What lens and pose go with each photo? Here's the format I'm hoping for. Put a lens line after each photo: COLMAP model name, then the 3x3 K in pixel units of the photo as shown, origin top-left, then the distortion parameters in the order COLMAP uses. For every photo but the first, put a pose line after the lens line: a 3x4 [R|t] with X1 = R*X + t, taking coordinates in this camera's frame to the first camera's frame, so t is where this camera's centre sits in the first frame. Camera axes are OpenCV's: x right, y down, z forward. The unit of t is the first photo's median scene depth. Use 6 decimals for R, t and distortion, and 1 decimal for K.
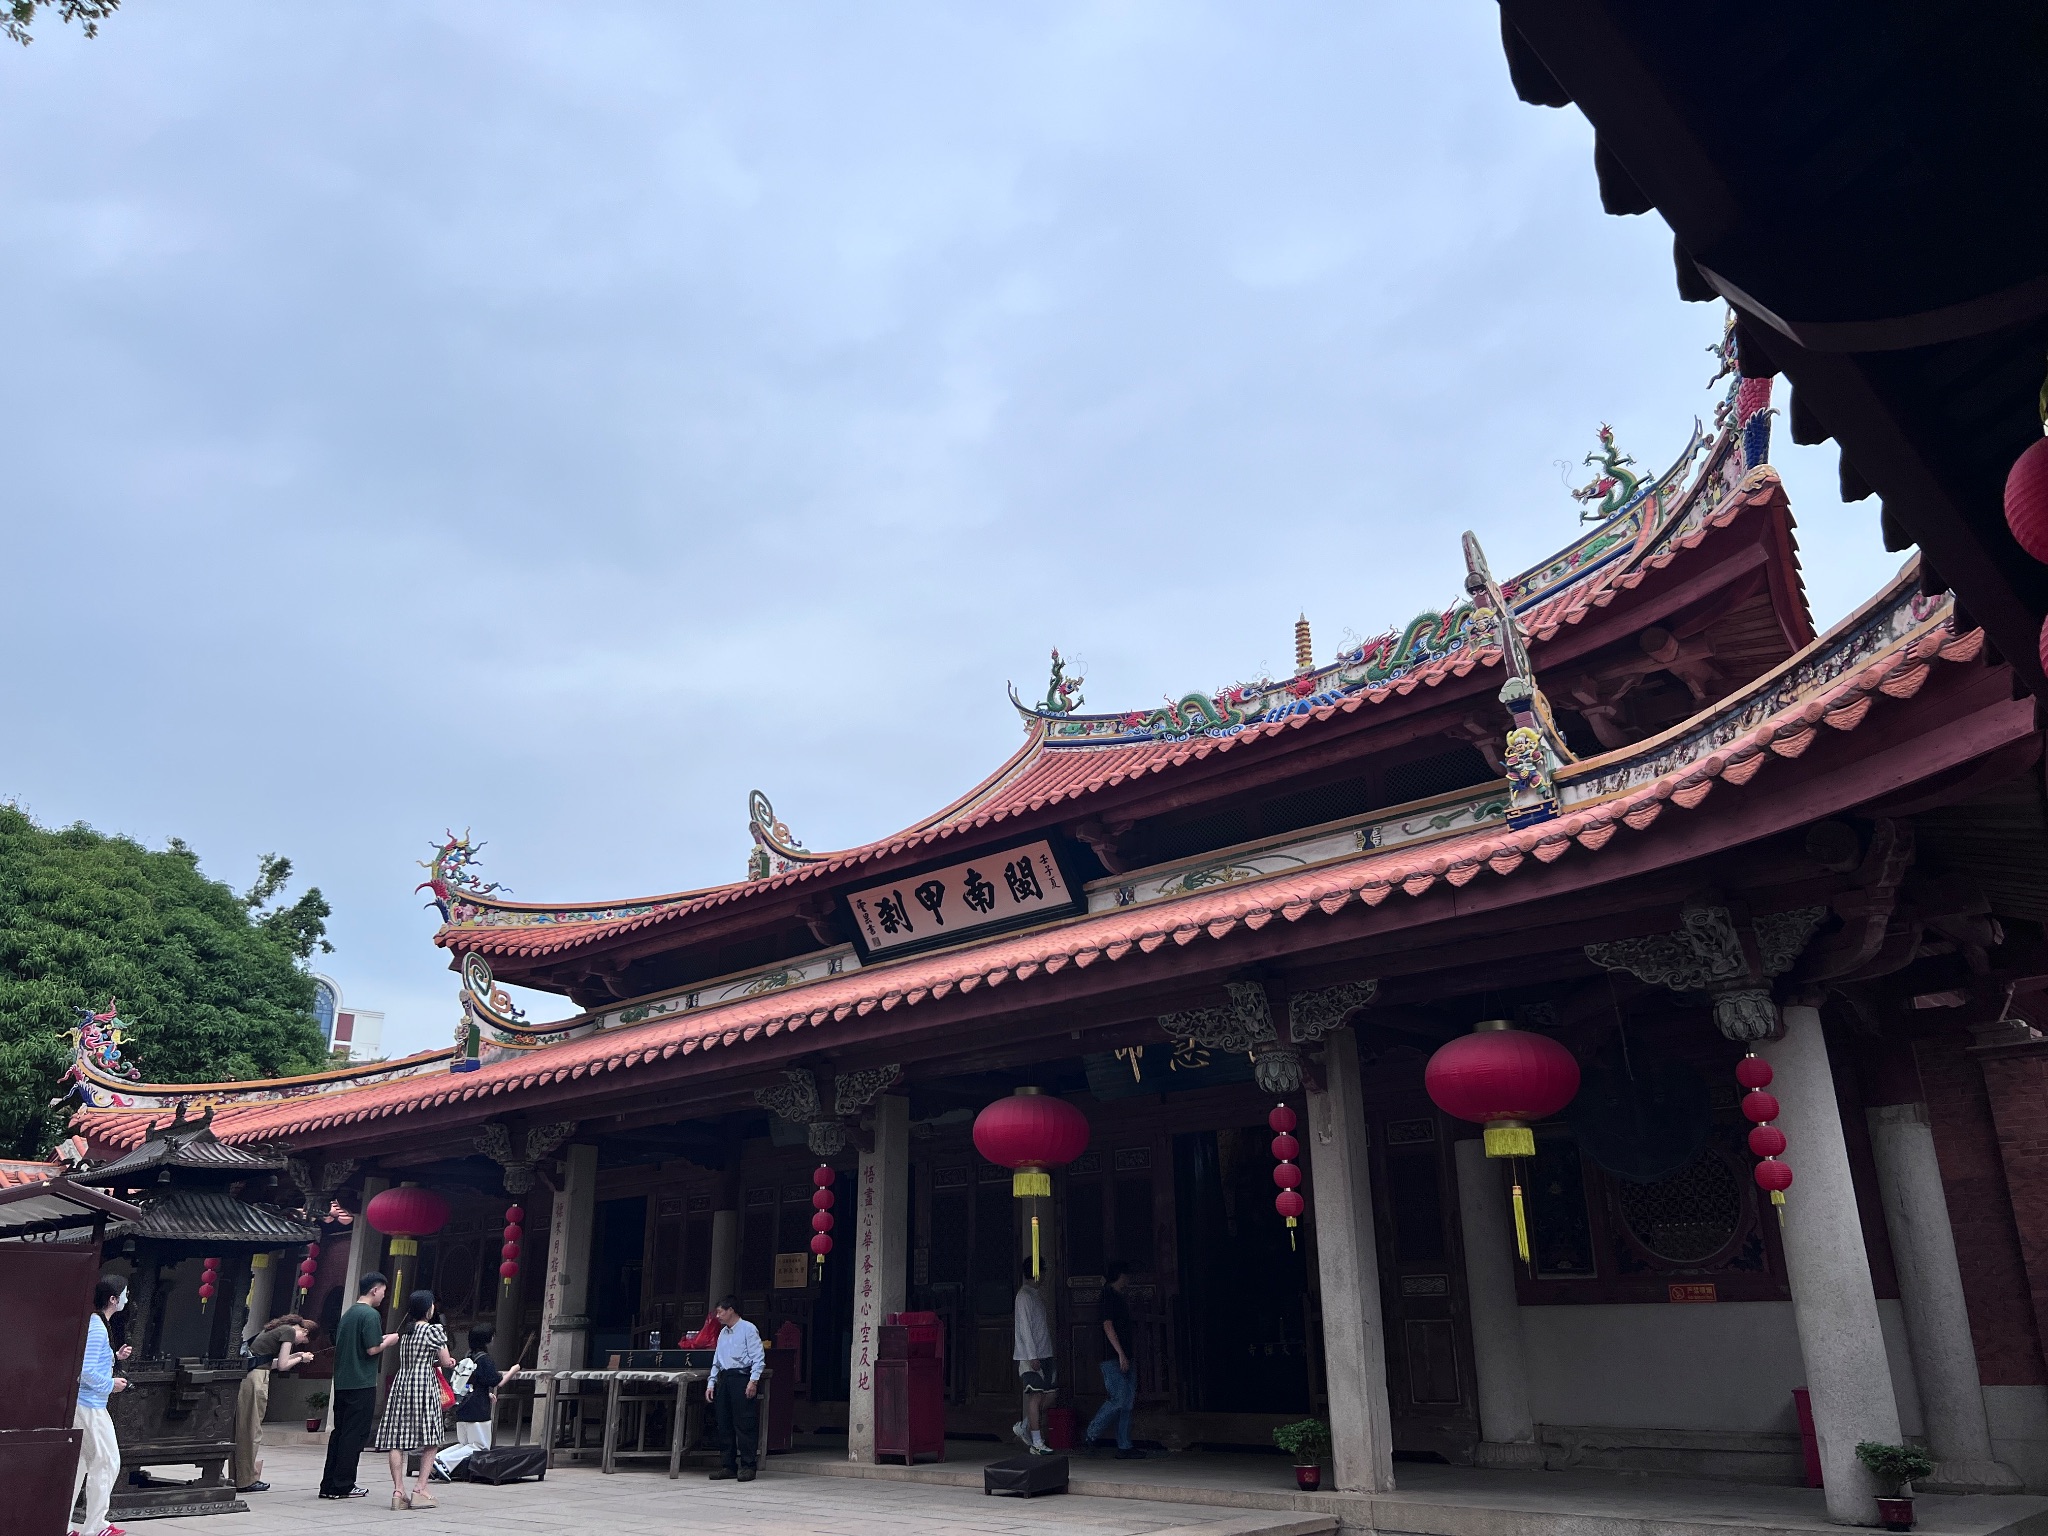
lens RADIAL K [[1538.9, 0, 1024.0], [0, 1538.9, 768.0], [0, 0, 1]] dist [0.140523, -0.198207]
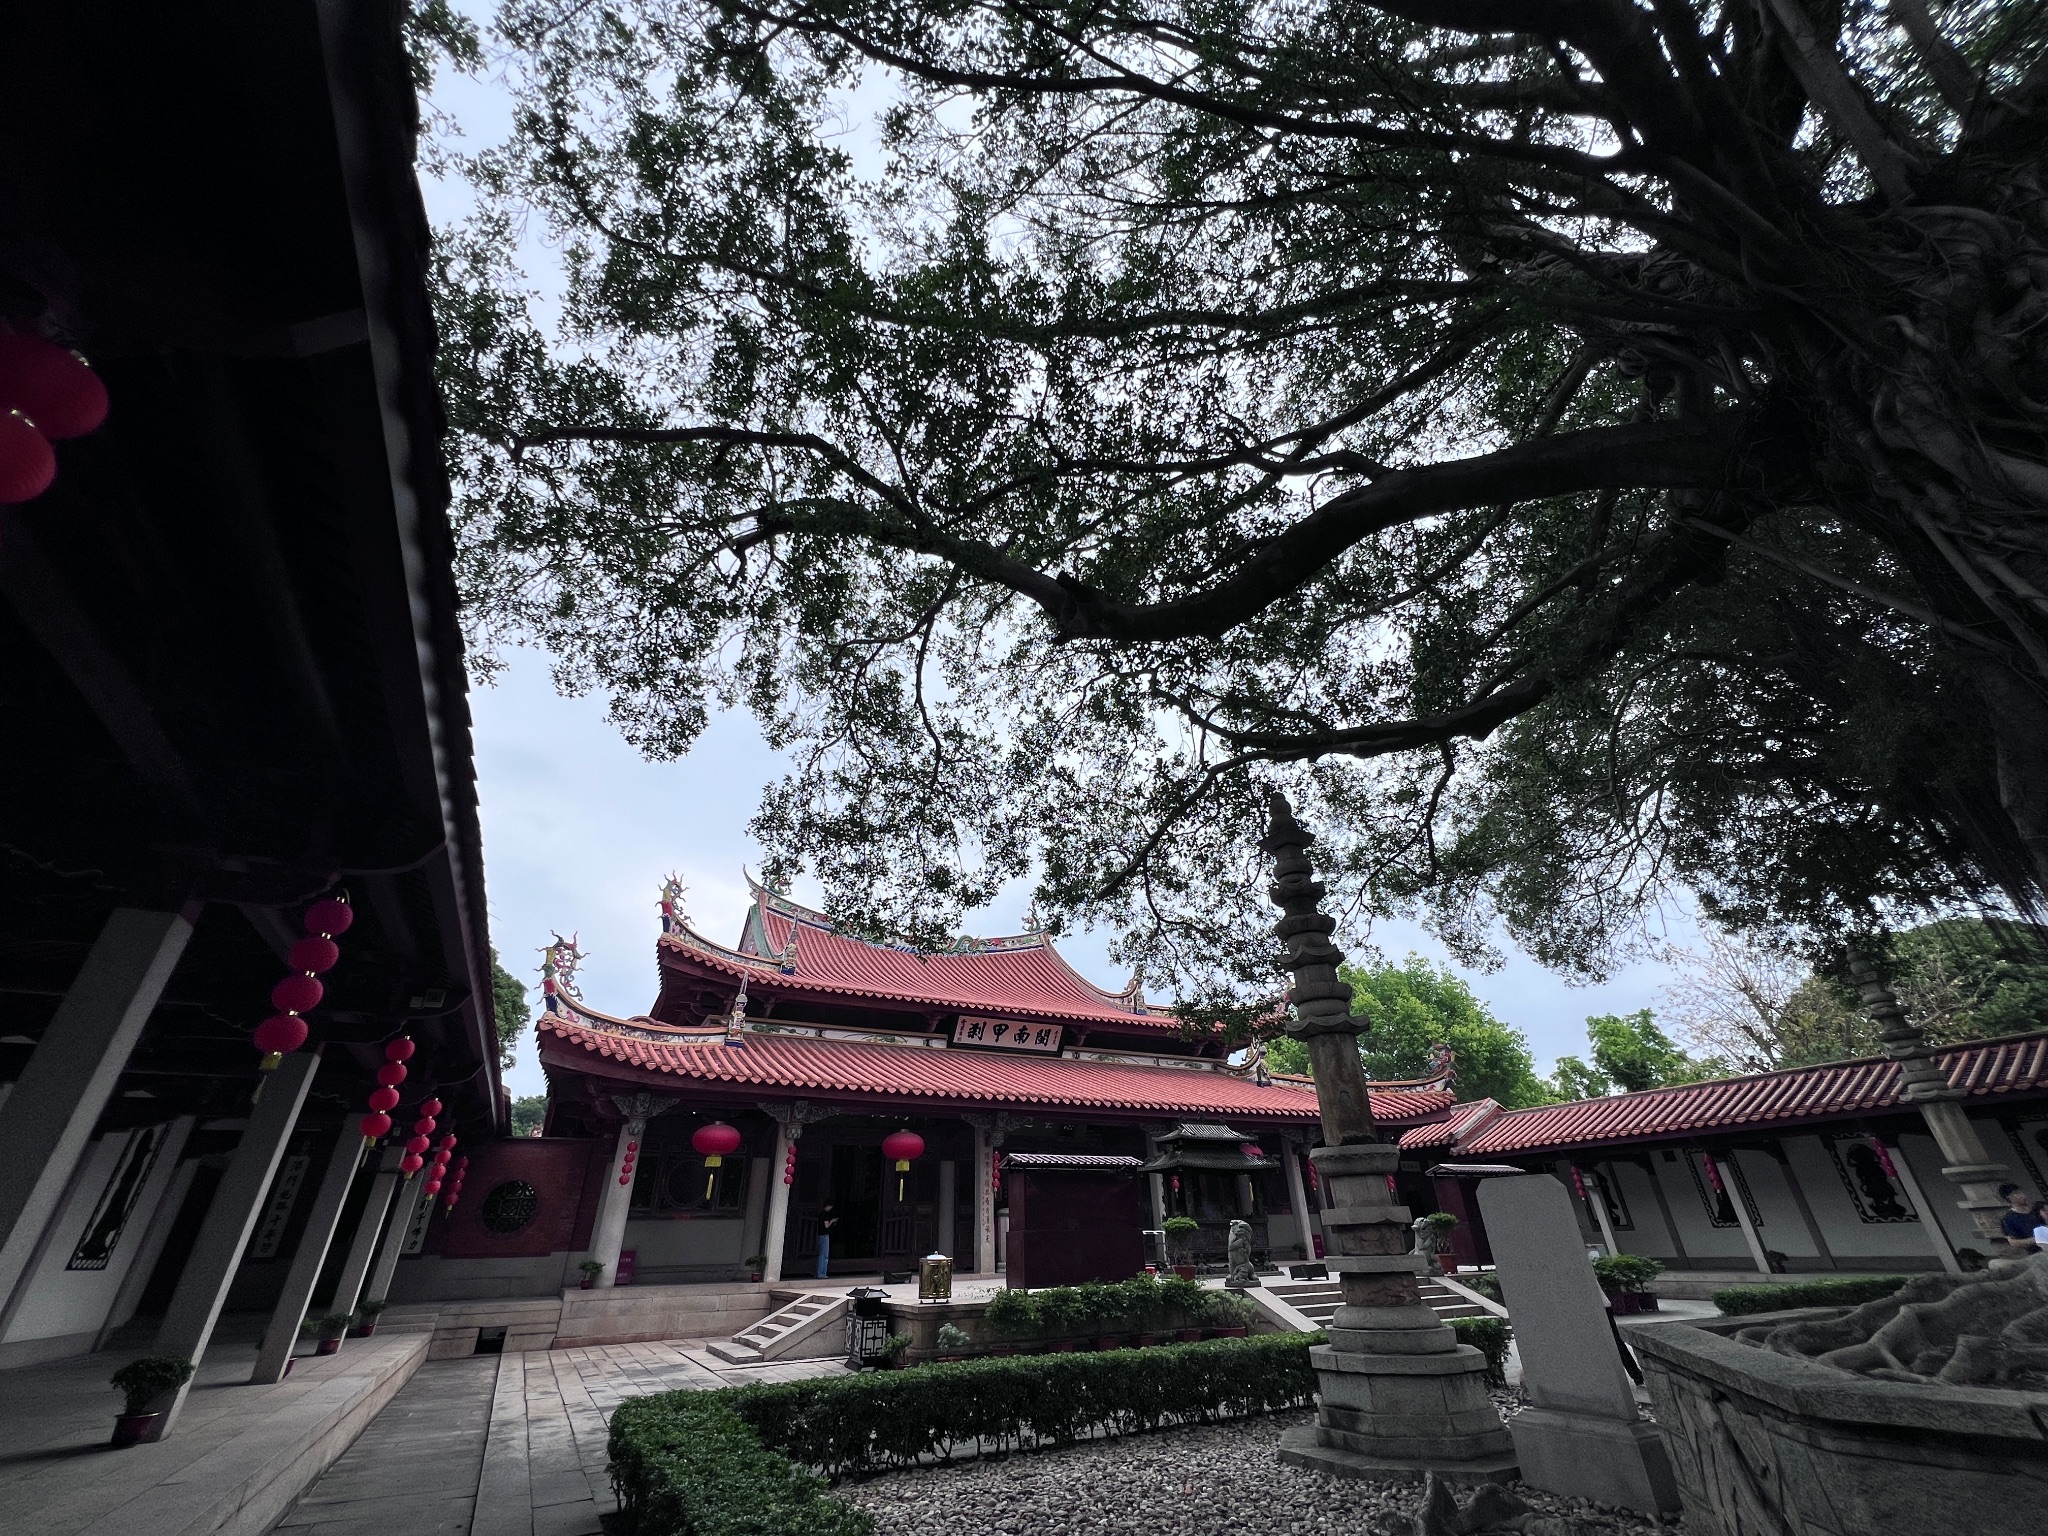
lens RADIAL K [[820.4, 0, 1023.4], [0, 820.4, 758.9], [0, 0, 1]] dist [-0.004358, -0.000199]
pose [[0.339541, 0.486639, 0.804919, -1.338572], [-0.304399, 0.866557, -0.395499, 0.222466], [-0.889974, -0.110728, 0.442364, 0.481848]]
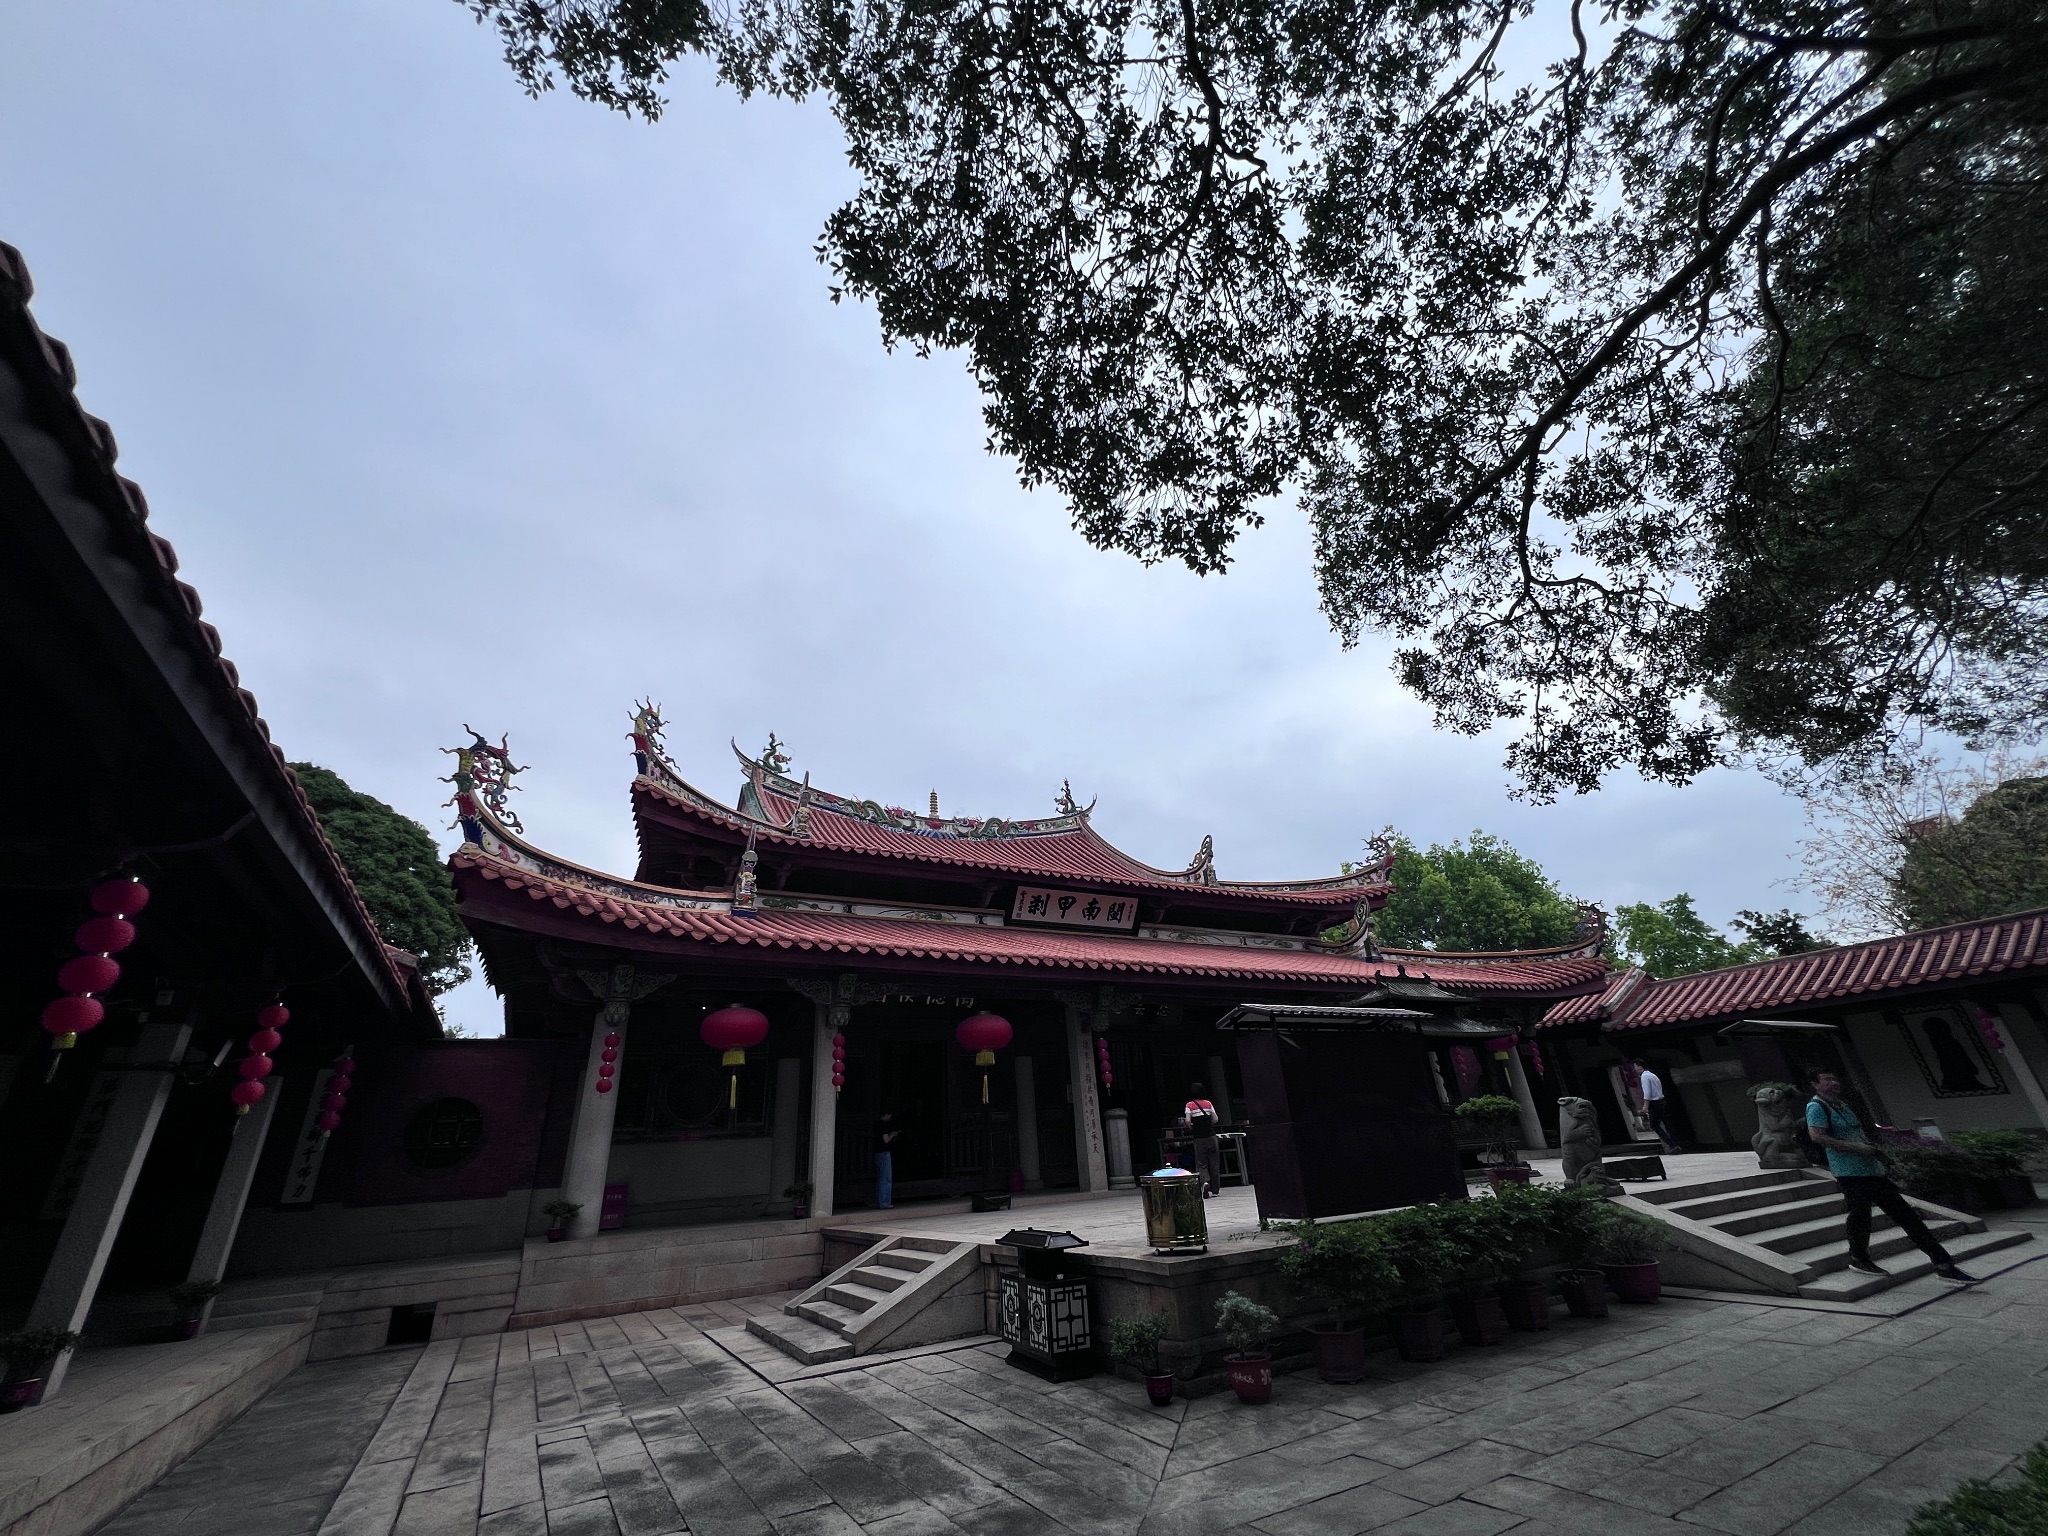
lens RADIAL K [[820.4, 0, 1023.4], [0, 820.4, 758.9], [0, 0, 1]] dist [-0.004358, -0.000199]
pose [[0.325783, 0.410518, 0.851669, -1.085394], [-0.267826, 0.903985, -0.333286, 0.292462], [-0.906716, -0.119520, 0.404451, 0.692138]]
